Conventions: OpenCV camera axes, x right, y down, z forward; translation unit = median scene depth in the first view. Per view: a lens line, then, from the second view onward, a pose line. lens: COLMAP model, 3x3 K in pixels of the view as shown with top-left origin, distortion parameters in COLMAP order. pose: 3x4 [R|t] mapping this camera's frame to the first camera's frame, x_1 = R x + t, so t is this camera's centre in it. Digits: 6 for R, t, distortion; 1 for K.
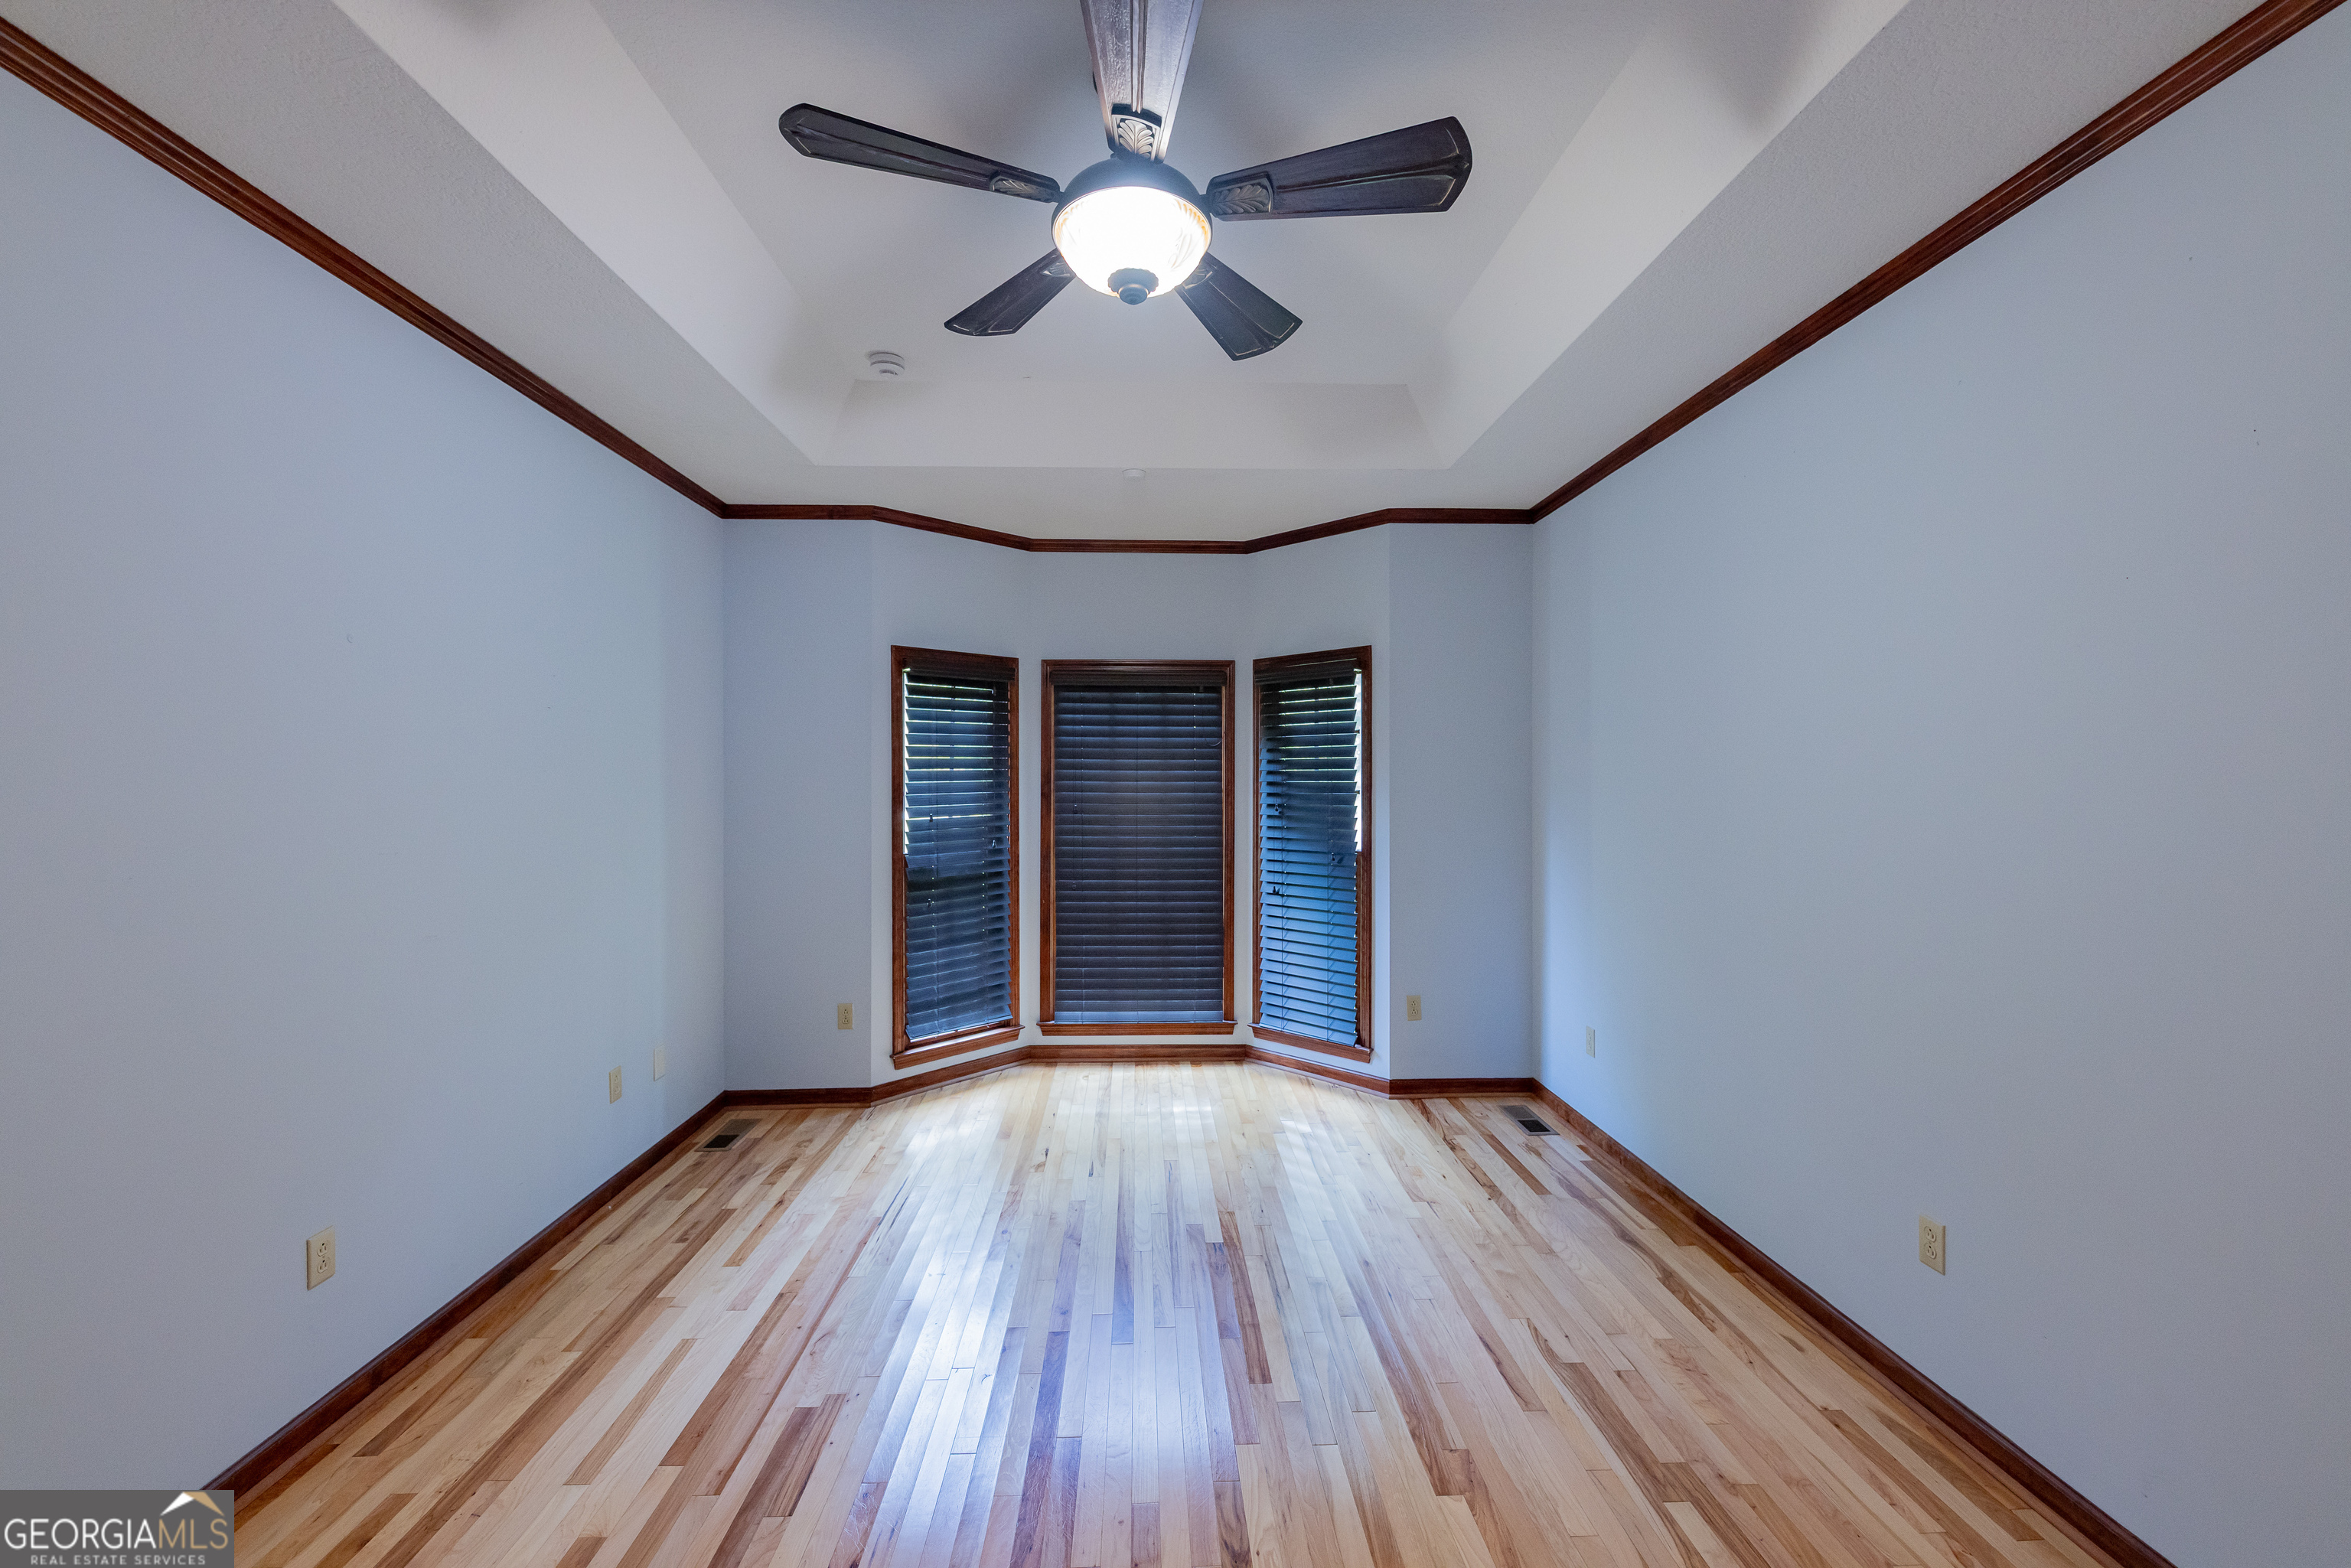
lens RADIAL K [[949.9, 0, 1170.4], [0, 949.9, 785.0], [0, 0, 1]] dist [0.009220, -0.000109]
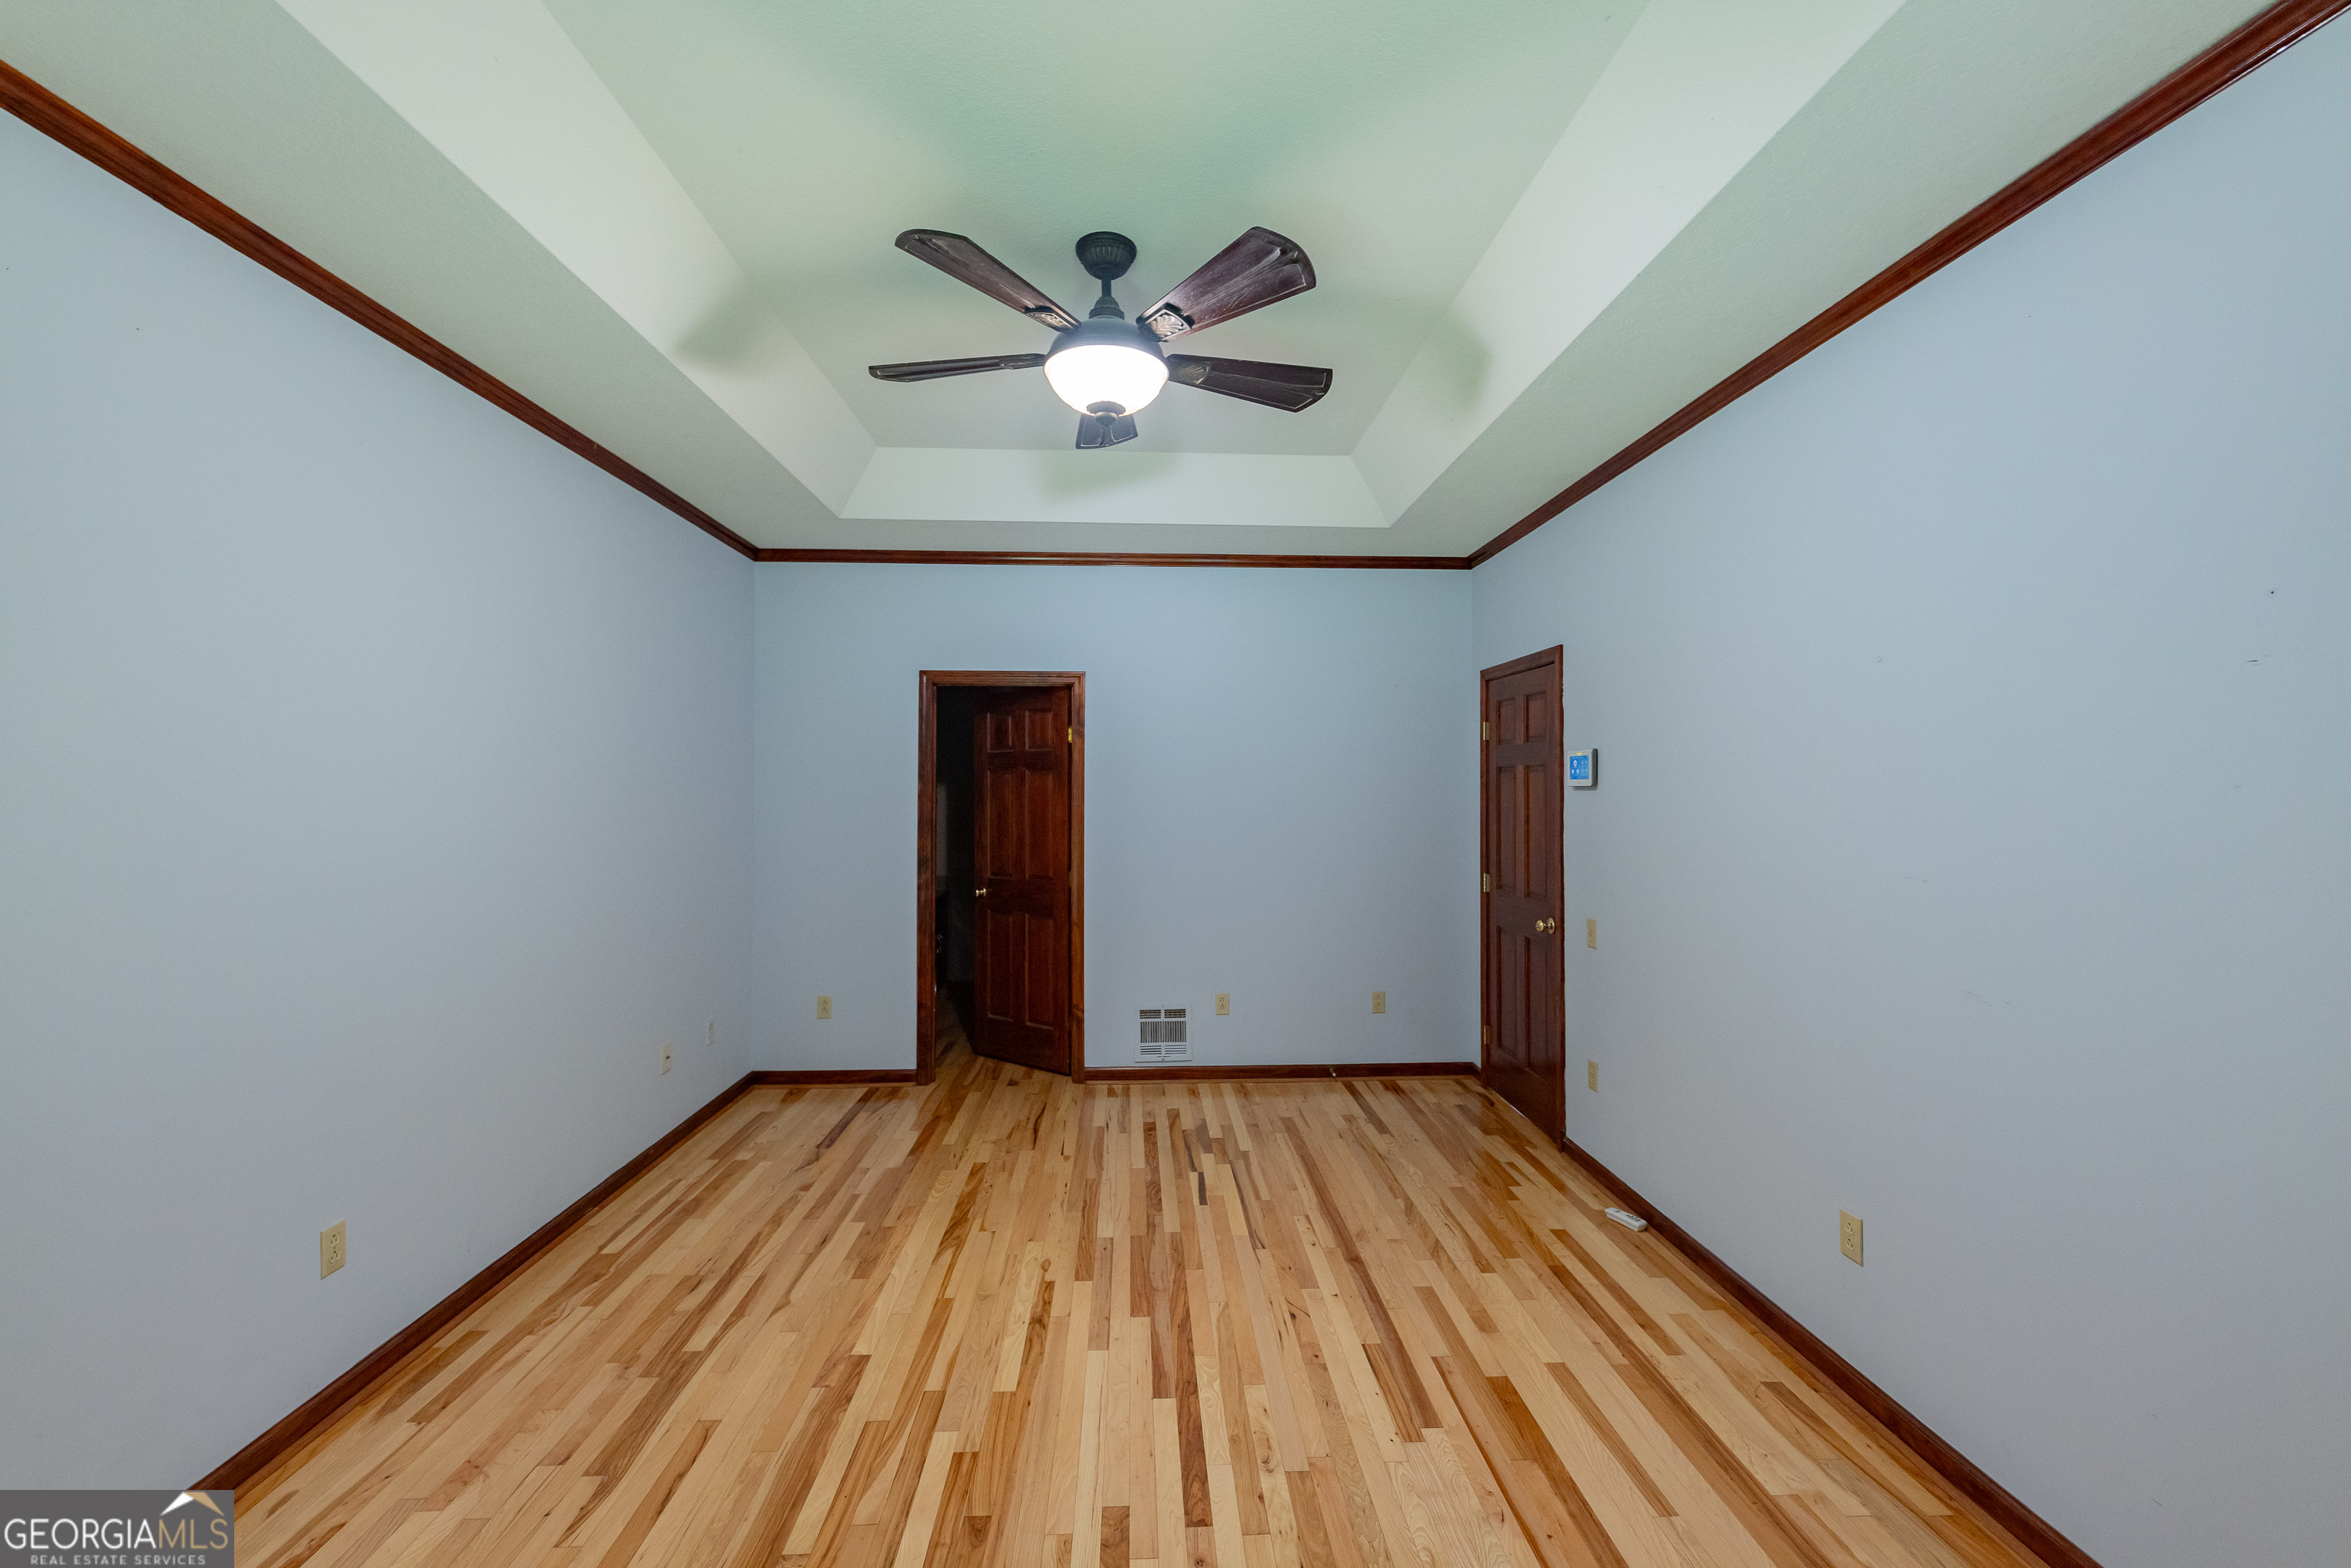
lens RADIAL K [[949.9, 0, 1183.4], [0, 949.9, 788.0], [0, 0, 1]] dist [0.009220, -0.000109]
pose [[-0.999783, 0.002023, -0.020745, -0.107247], [0.001843, 0.999961, 0.008671, -0.027711], [0.020762, 0.008631, -0.999747, 2.104917]]
